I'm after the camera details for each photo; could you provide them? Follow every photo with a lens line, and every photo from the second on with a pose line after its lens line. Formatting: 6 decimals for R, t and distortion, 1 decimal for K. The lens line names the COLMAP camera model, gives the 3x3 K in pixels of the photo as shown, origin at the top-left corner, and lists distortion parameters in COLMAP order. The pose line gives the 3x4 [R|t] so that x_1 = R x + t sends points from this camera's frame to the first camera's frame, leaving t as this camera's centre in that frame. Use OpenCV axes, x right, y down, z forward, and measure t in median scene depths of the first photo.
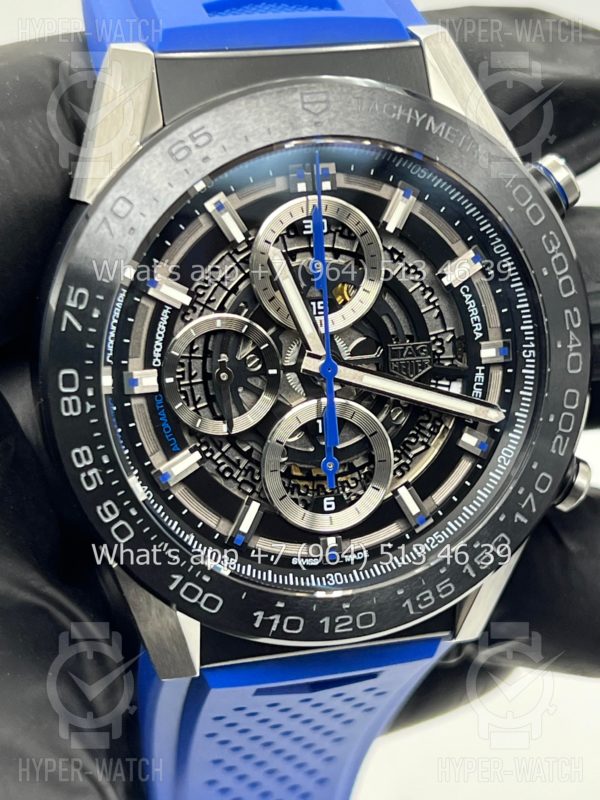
lens RADIAL K [[1871.1, 0, 299.3], [0, 1871.1, 392.4], [0, 0, 1]] dist [0.198225, 0.000000]
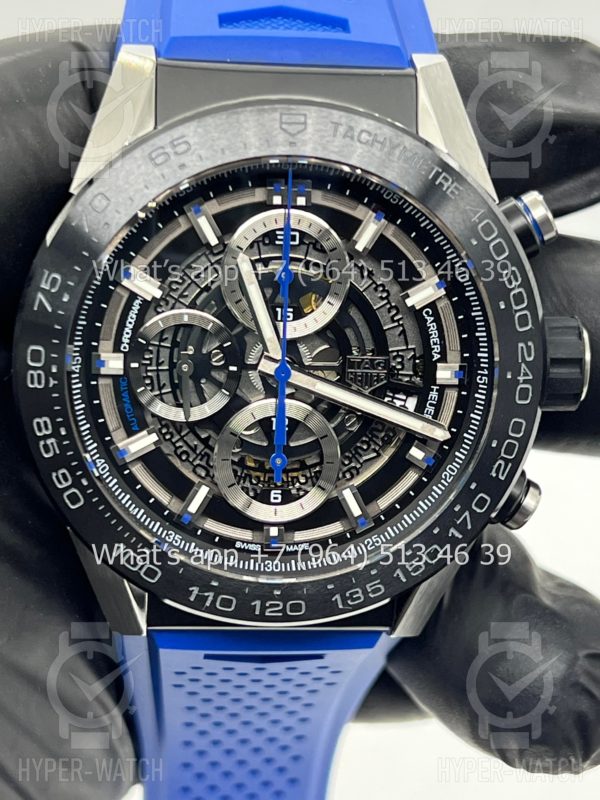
lens RADIAL K [[1871.1, 0, 306.6], [0, 1871.1, 414.9], [0, 0, 1]] dist [0.198225, 0.000000]
pose [[0.982045, 0.127298, -0.139225, 0.178473], [-0.119246, 0.990751, 0.064757, -0.058696], [0.146181, -0.046992, 0.988141, -0.053596]]
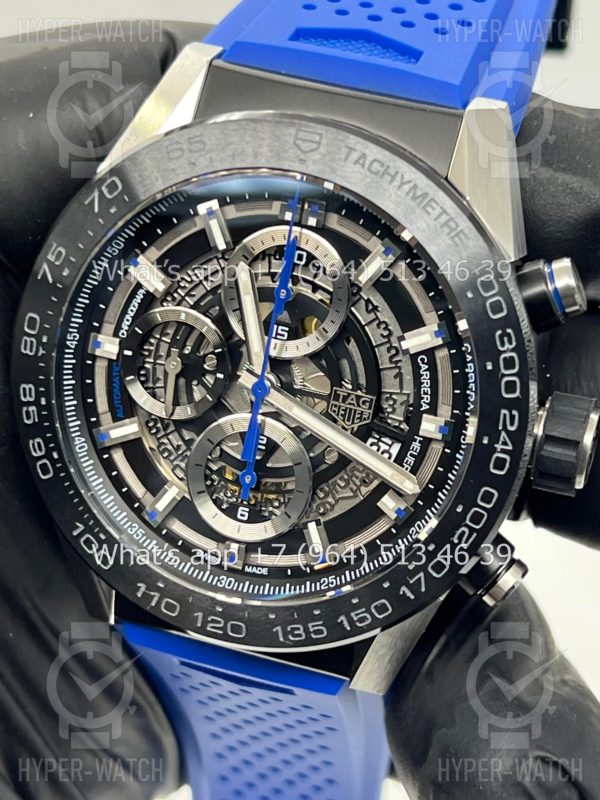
lens RADIAL K [[1871.1, 0, 310.8], [0, 1871.1, 398.3], [0, 0, 1]] dist [0.198225, 0.000000]
pose [[0.847842, 0.312815, -0.428148, 0.484038], [-0.304051, 0.948322, 0.090766, -0.109988], [0.434415, 0.053224, 0.899139, 0.068499]]
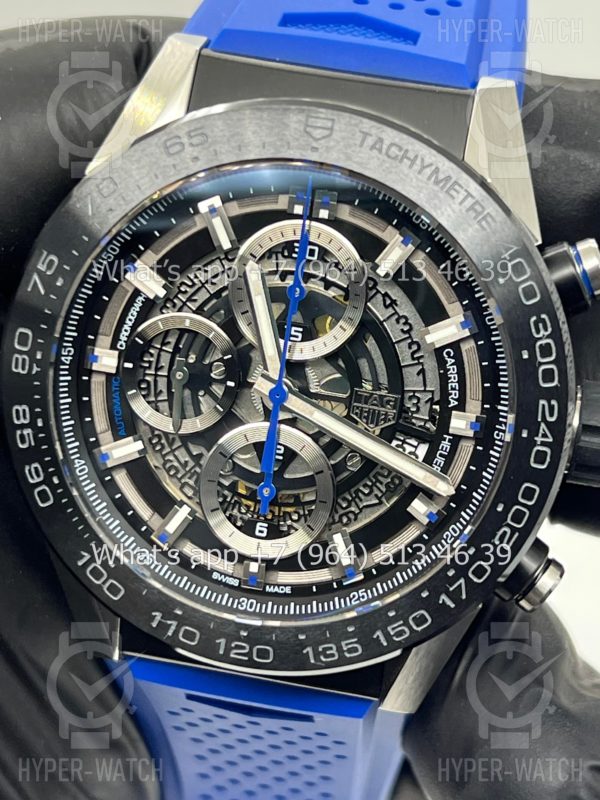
lens RADIAL K [[1871.1, 0, 307.7], [0, 1871.1, 387.1], [0, 0, 1]] dist [0.198225, 0.000000]
pose [[0.905287, 0.250316, -0.343216, 0.361636], [-0.254105, 0.966554, 0.034689, -0.053709], [0.340420, 0.055809, 0.938616, 0.080722]]
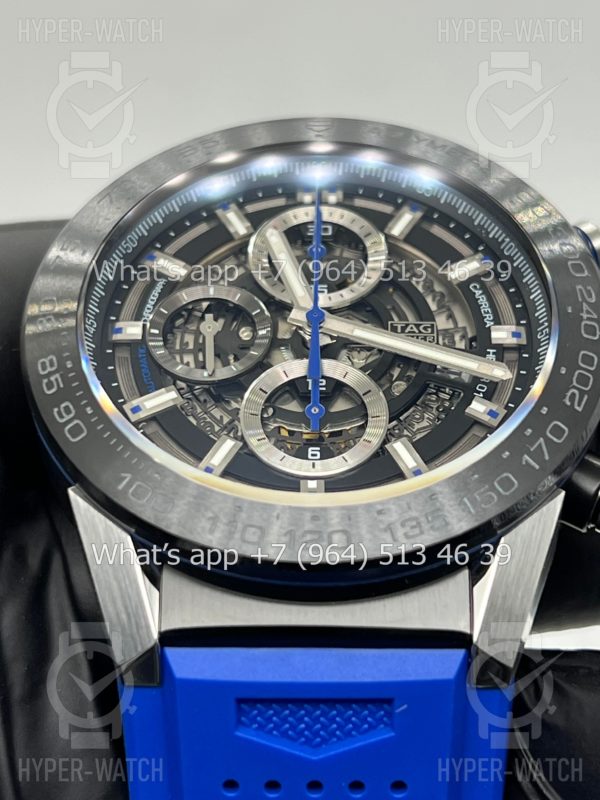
lens RADIAL K [[1871.1, 0, 307.7], [0, 1871.1, 400.7], [0, 0, 1]] dist [0.198225, 0.000000]
pose [[0.963217, -0.103121, -0.248151, 0.243674], [-0.106545, 0.701206, -0.704953, 0.690079], [0.246700, 0.705462, 0.664427, 0.383000]]
